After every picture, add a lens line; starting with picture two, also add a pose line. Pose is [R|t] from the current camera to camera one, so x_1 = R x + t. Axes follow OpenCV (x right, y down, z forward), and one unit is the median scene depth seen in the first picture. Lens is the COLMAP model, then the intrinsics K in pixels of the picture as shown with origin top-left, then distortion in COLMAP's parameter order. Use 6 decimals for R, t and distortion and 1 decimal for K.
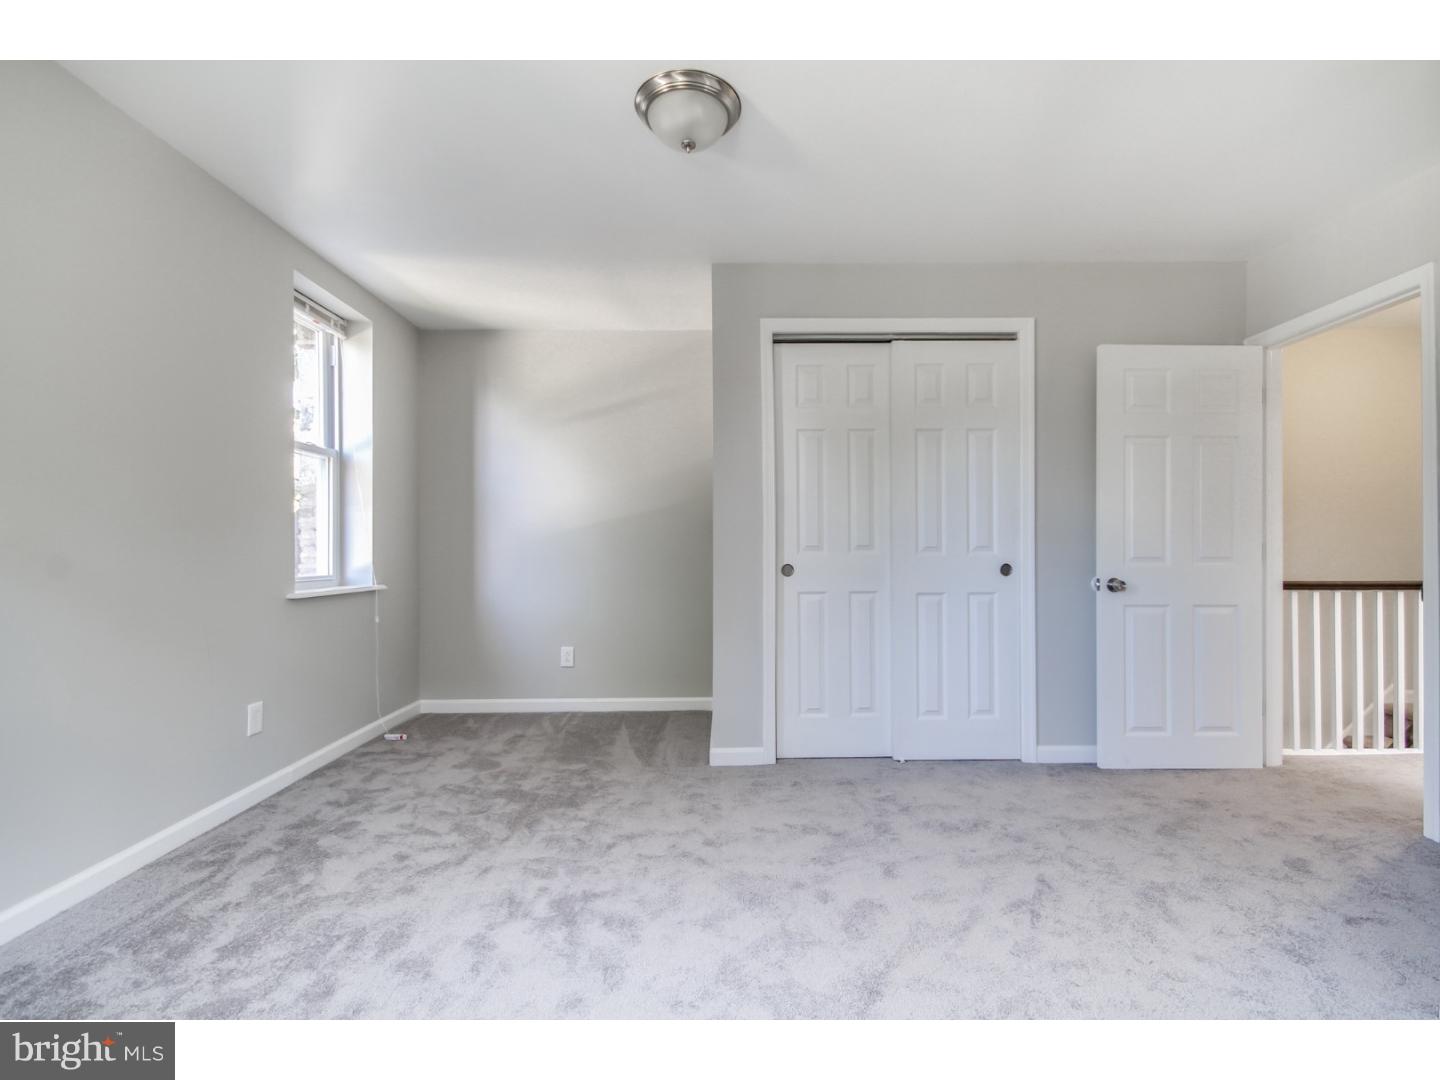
lens RADIAL K [[653.3, 0, 723.5], [0, 653.3, 548.7], [0, 0, 1]] dist [0.002512, -0.000519]
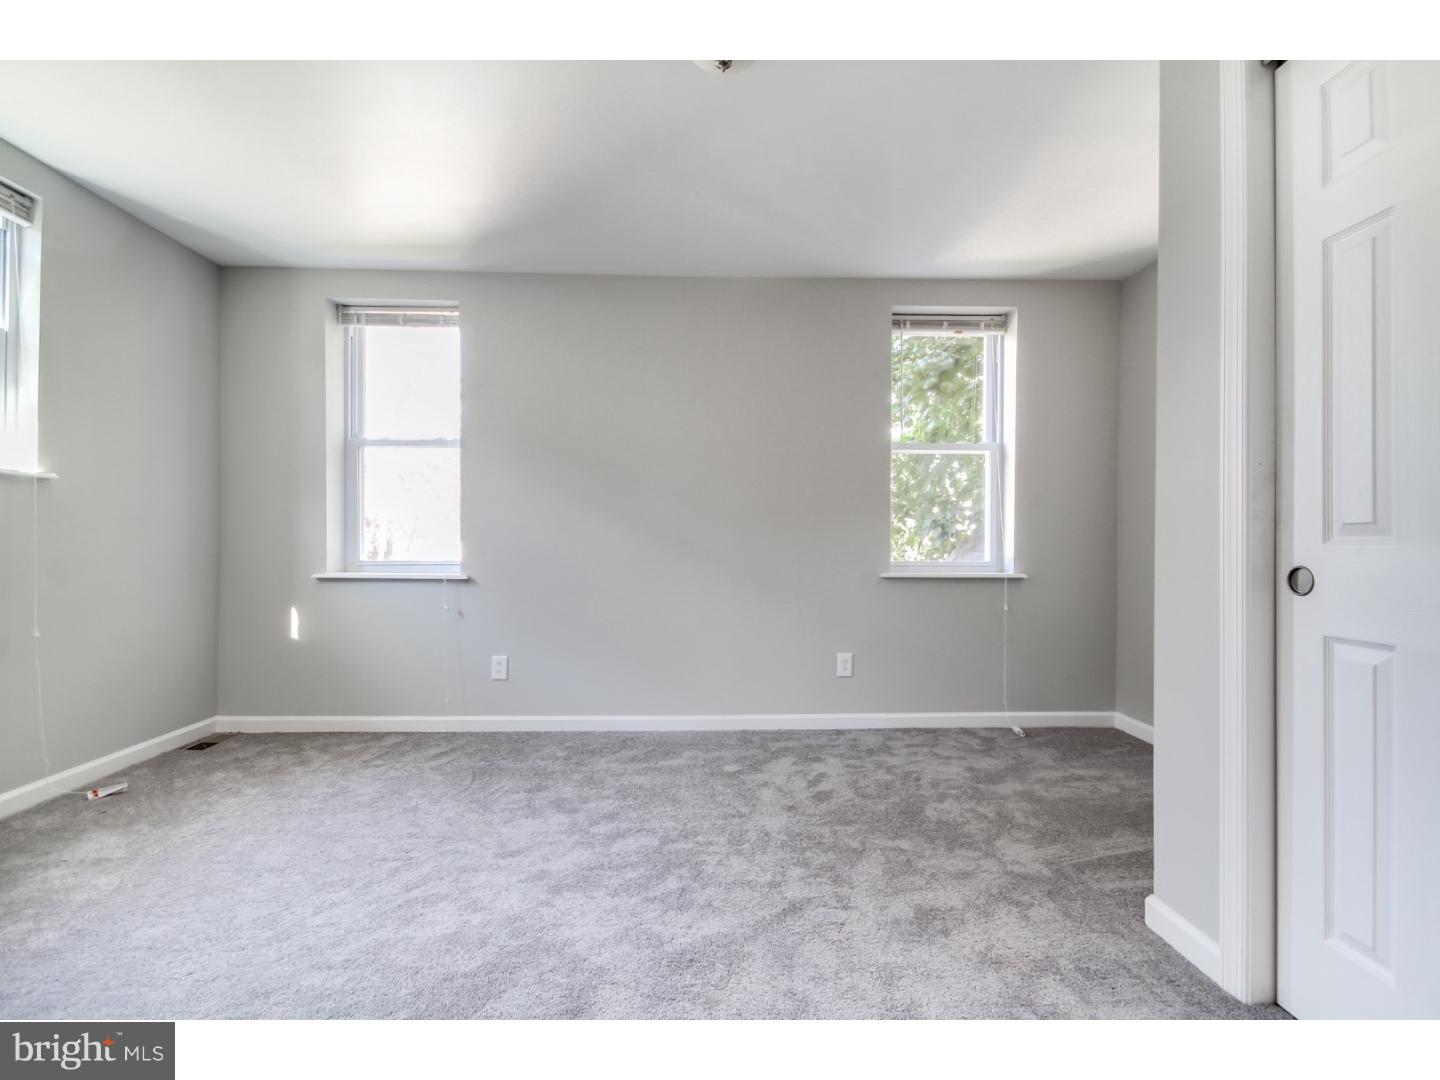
lens RADIAL K [[653.3, 0, 721.6], [0, 653.3, 538.0], [0, 0, 1]] dist [0.002512, -0.000519]
pose [[0.029955, -0.002957, -0.999547, 0.537615], [0.003596, 0.999989, -0.002850, 0.004681], [0.999545, -0.003509, 0.029966, 0.636755]]
